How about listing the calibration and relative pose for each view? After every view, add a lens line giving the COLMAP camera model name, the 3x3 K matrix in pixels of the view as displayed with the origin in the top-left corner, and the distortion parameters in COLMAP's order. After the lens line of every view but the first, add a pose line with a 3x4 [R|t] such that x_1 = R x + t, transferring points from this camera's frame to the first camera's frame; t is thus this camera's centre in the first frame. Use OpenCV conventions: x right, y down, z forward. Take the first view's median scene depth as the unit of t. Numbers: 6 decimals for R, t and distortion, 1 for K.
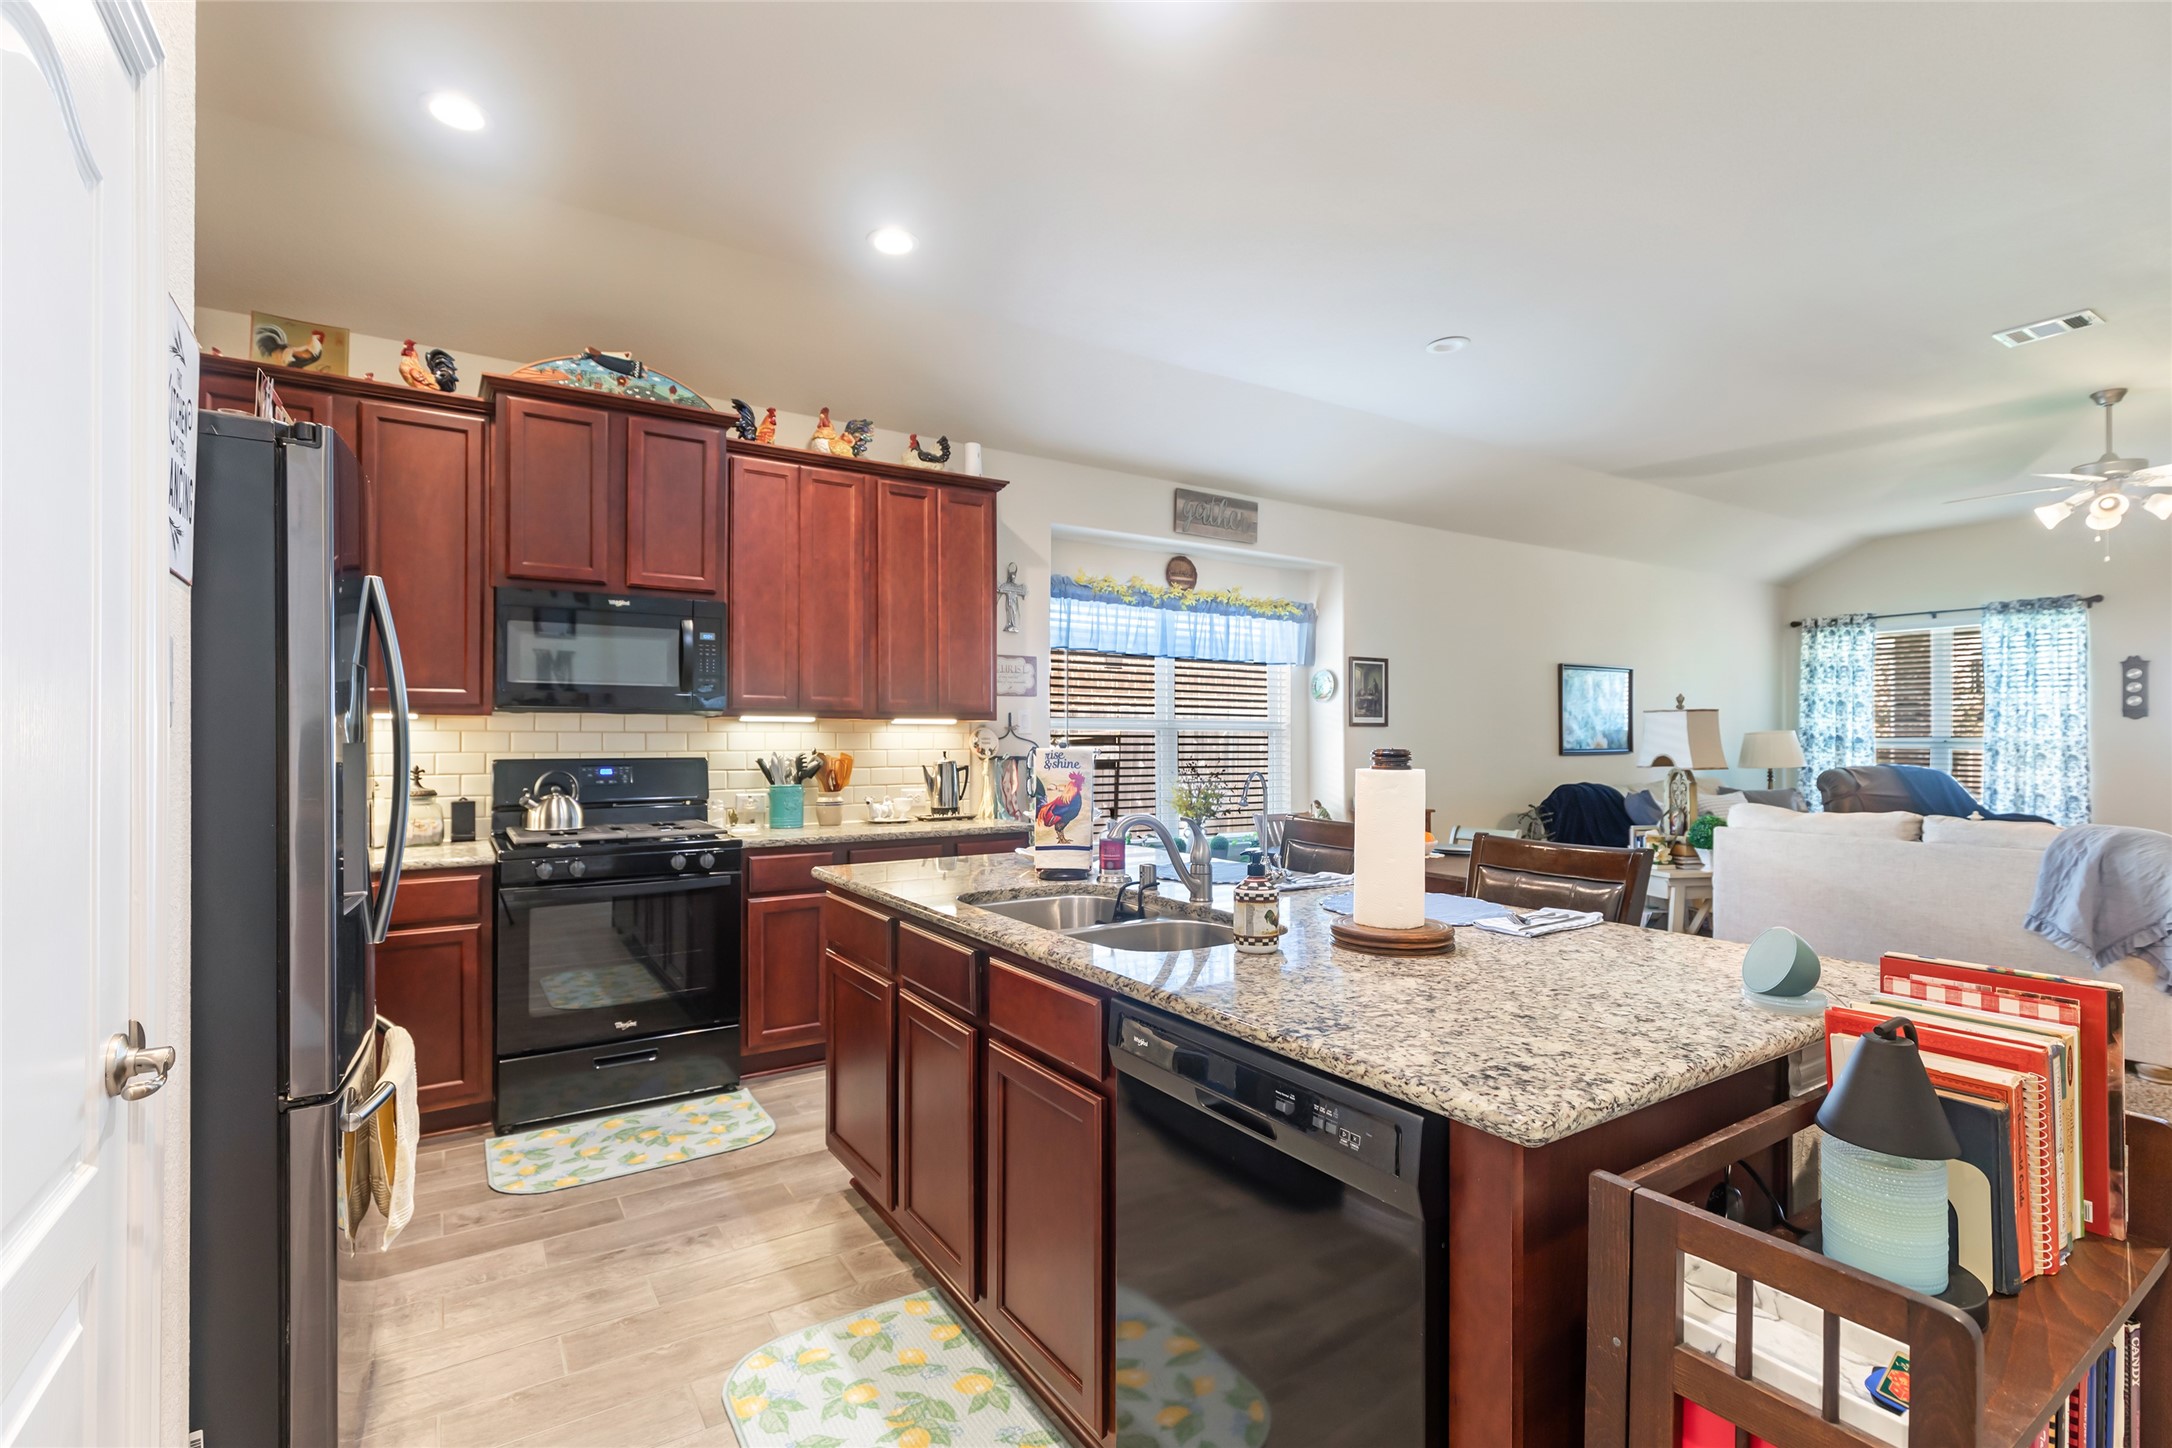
lens RADIAL K [[1023.0, 0, 1099.6], [0, 1023.0, 741.9], [0, 0, 1]] dist [-0.001343, -0.000482]
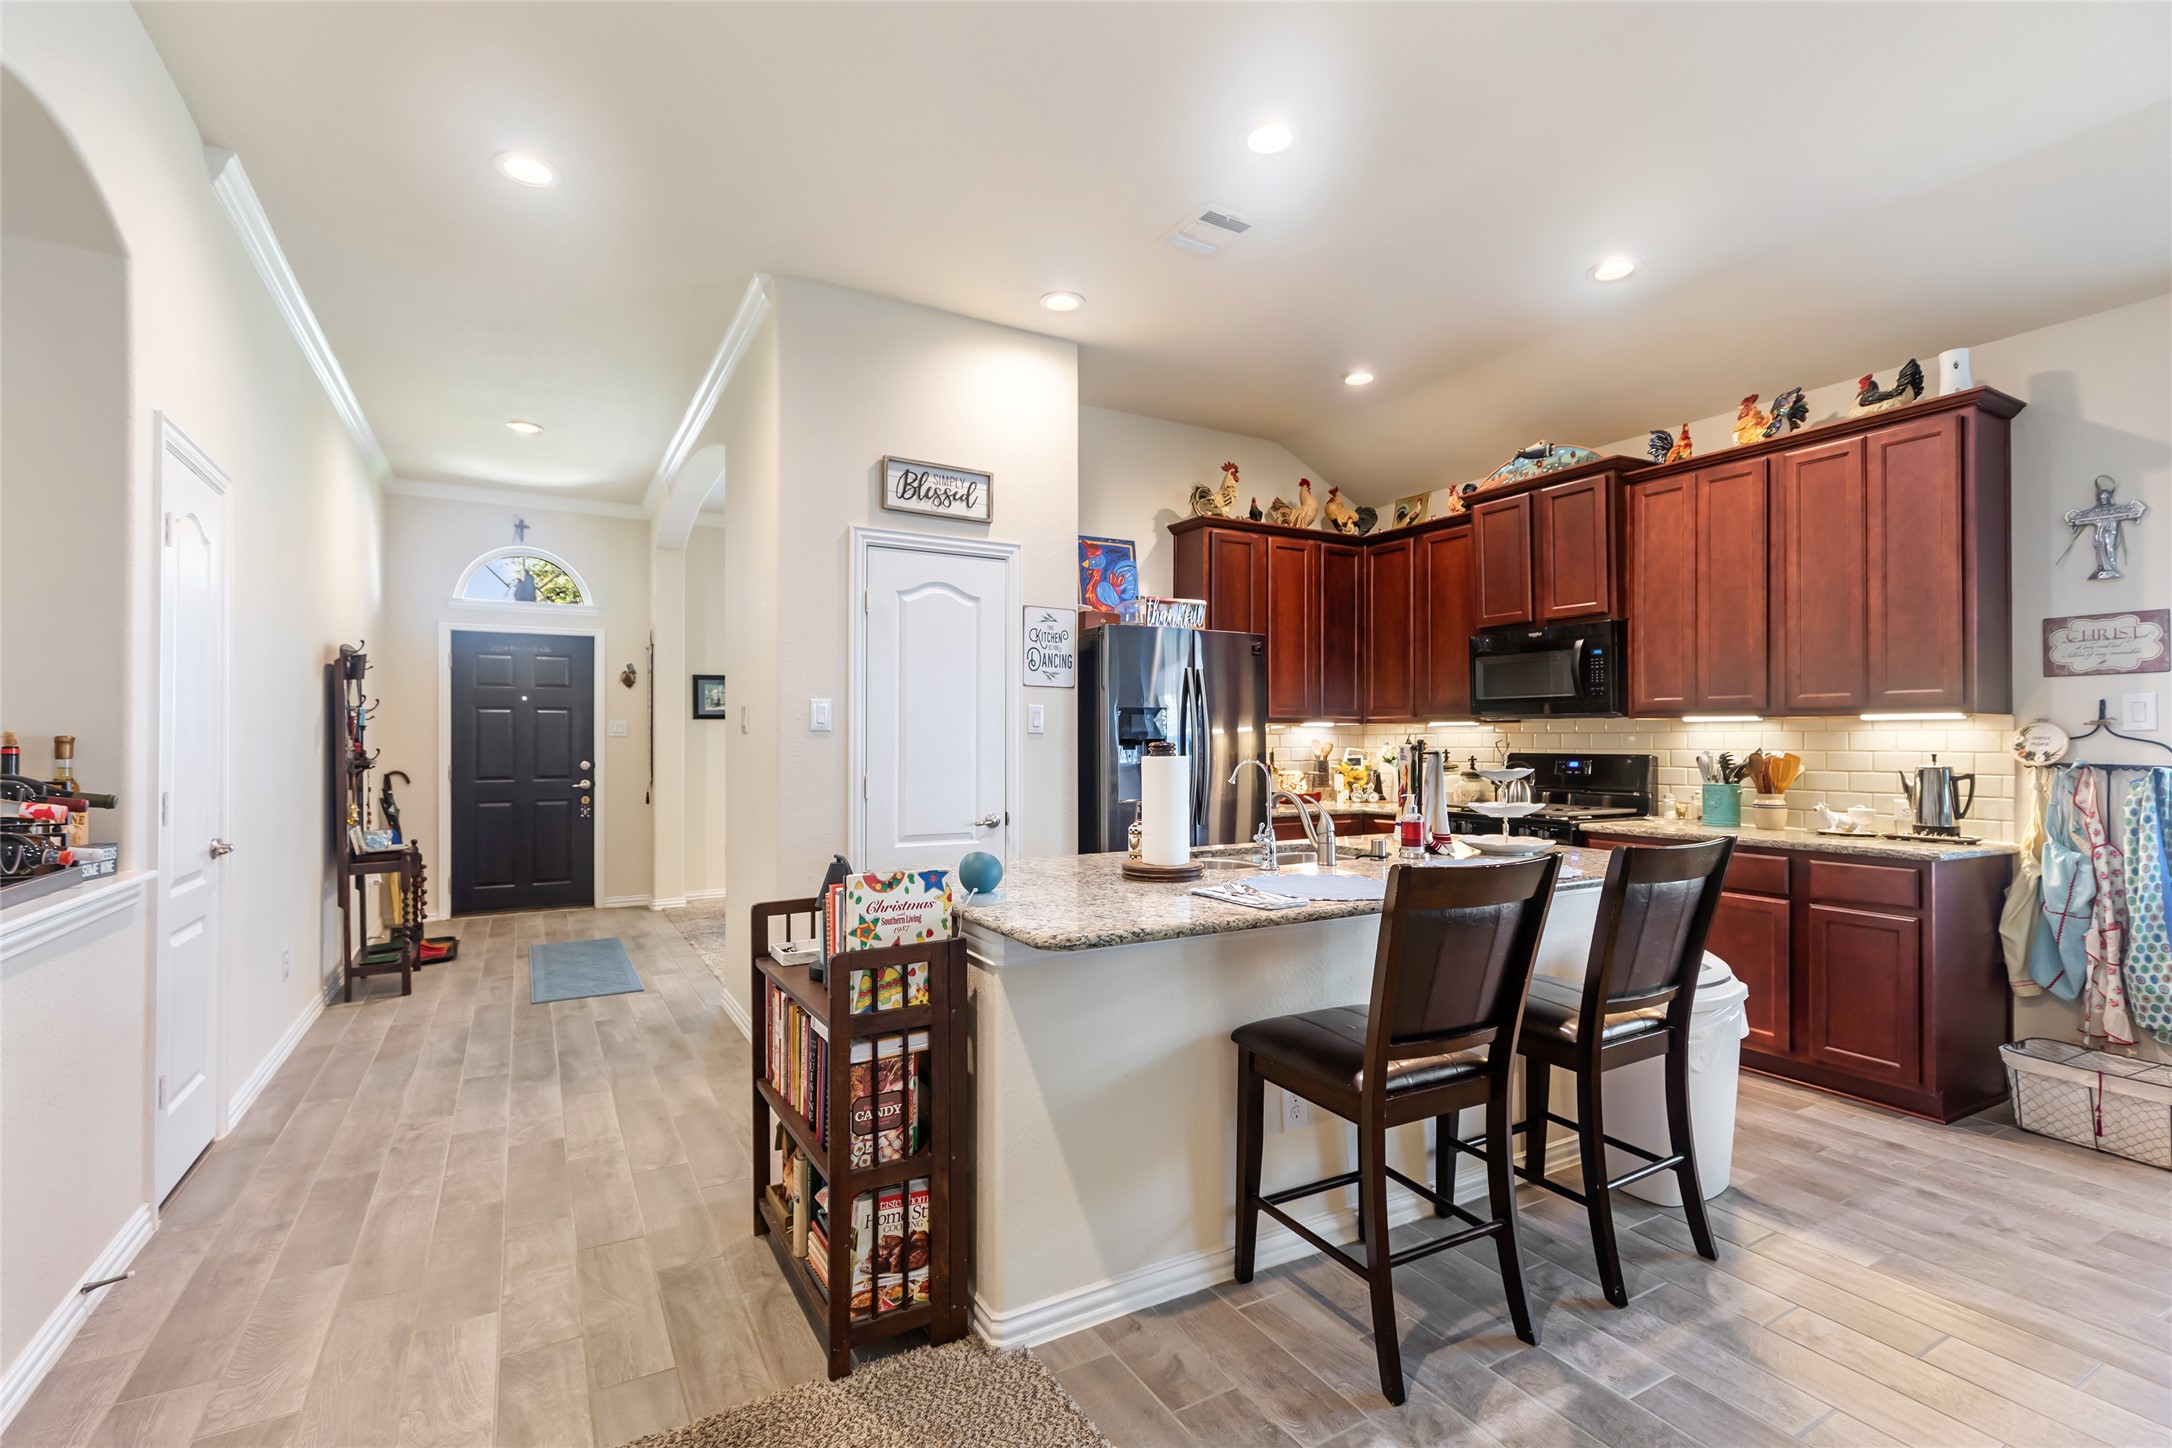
lens RADIAL K [[1023.0, 0, 1097.1], [0, 1023.0, 724.7], [0, 0, 1]] dist [-0.001343, -0.000482]
pose [[-0.083368, -0.012384, -0.996442, 0.745342], [-0.001254, 0.999923, -0.012323, -0.002995], [0.996518, 0.000223, -0.083378, 0.463971]]
